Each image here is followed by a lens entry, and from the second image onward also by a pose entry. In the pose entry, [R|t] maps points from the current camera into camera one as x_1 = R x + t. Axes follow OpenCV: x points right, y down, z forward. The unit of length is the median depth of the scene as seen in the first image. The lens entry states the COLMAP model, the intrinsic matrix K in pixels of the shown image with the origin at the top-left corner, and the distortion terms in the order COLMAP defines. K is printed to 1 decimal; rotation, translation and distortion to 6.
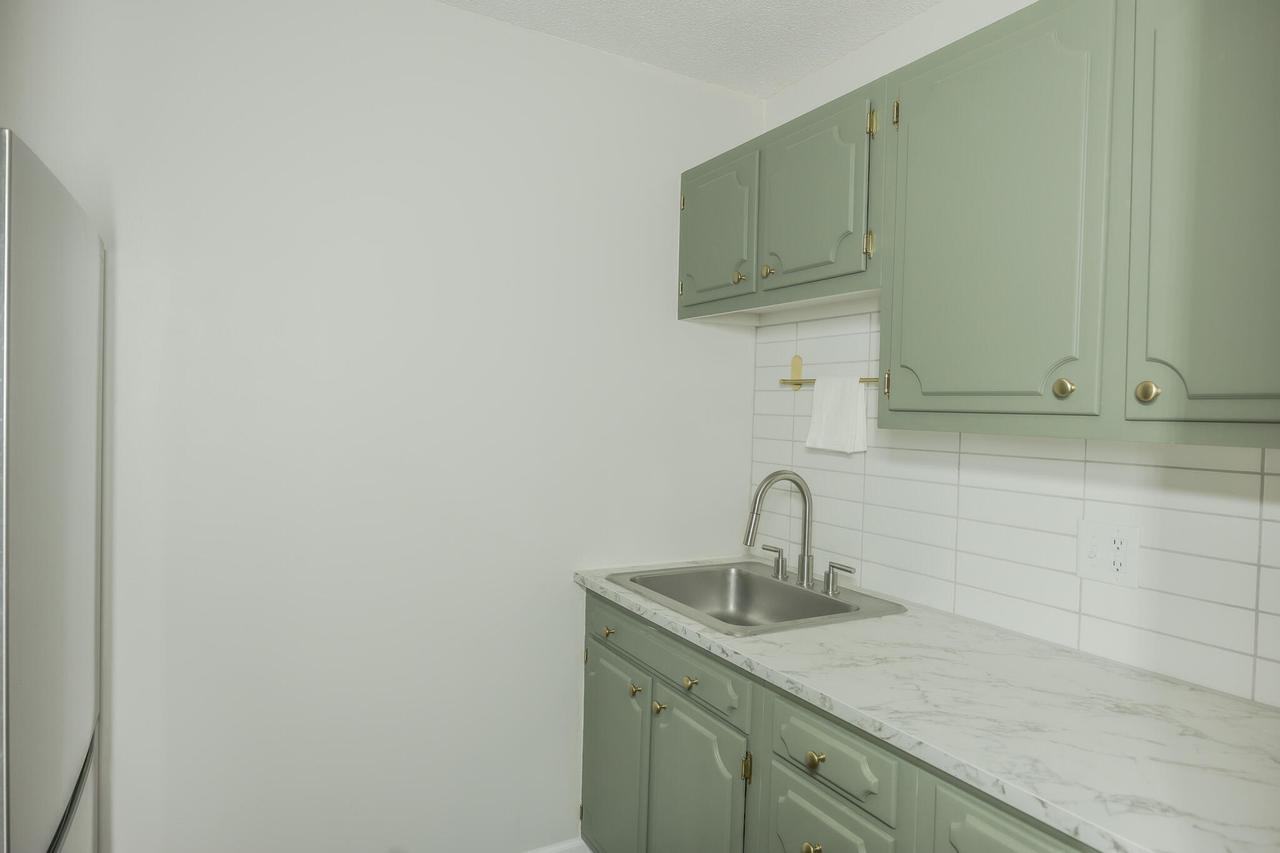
lens RADIAL K [[749.9, 0, 640.0], [0, 749.9, 426.5], [0, 0, 1]] dist [-0.003972, 0.000137]
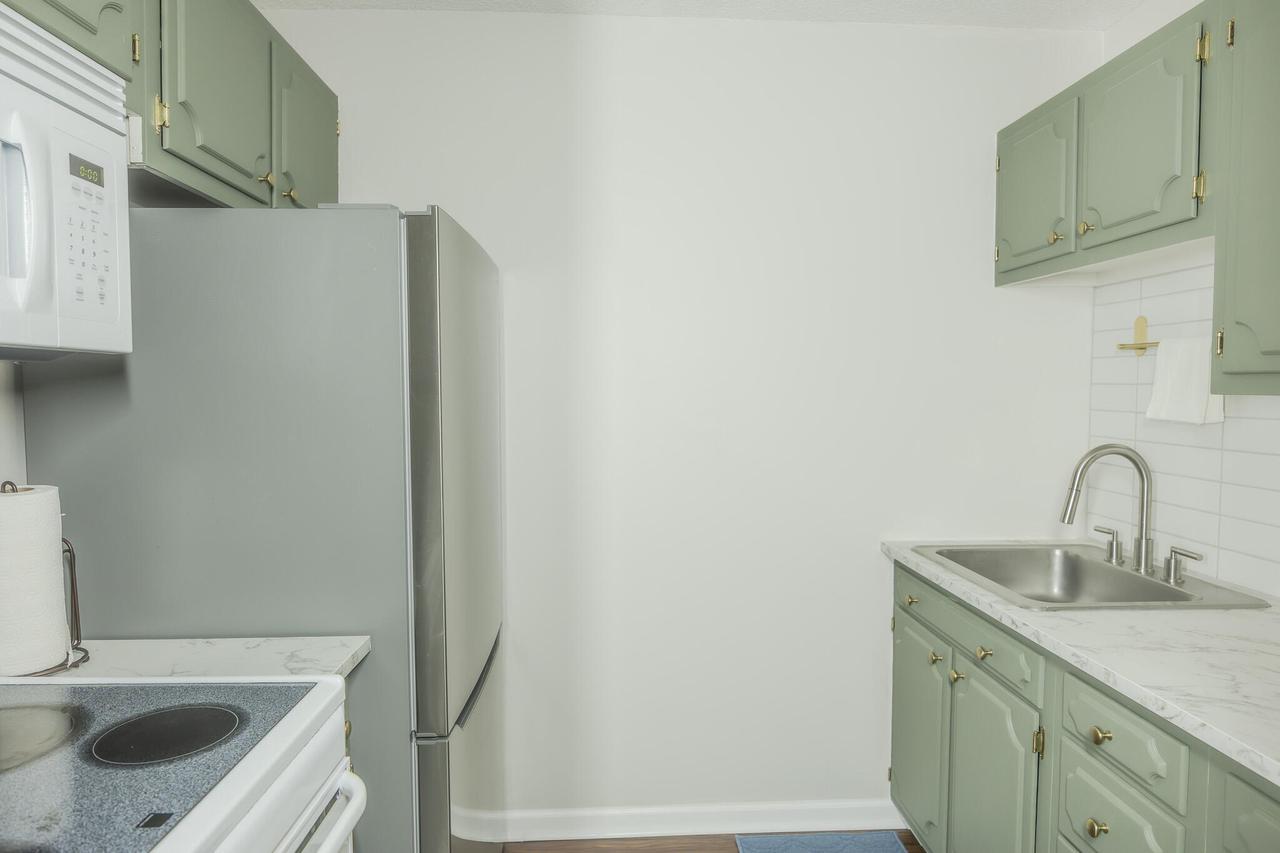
lens RADIAL K [[749.9, 0, 640.0], [0, 749.9, 426.5], [0, 0, 1]] dist [-0.003972, 0.000137]
pose [[0.898093, -0.003462, -0.439793, 0.080876], [0.015333, 0.999608, 0.023442, 0.007548], [0.439539, -0.027796, 0.897793, -0.077568]]
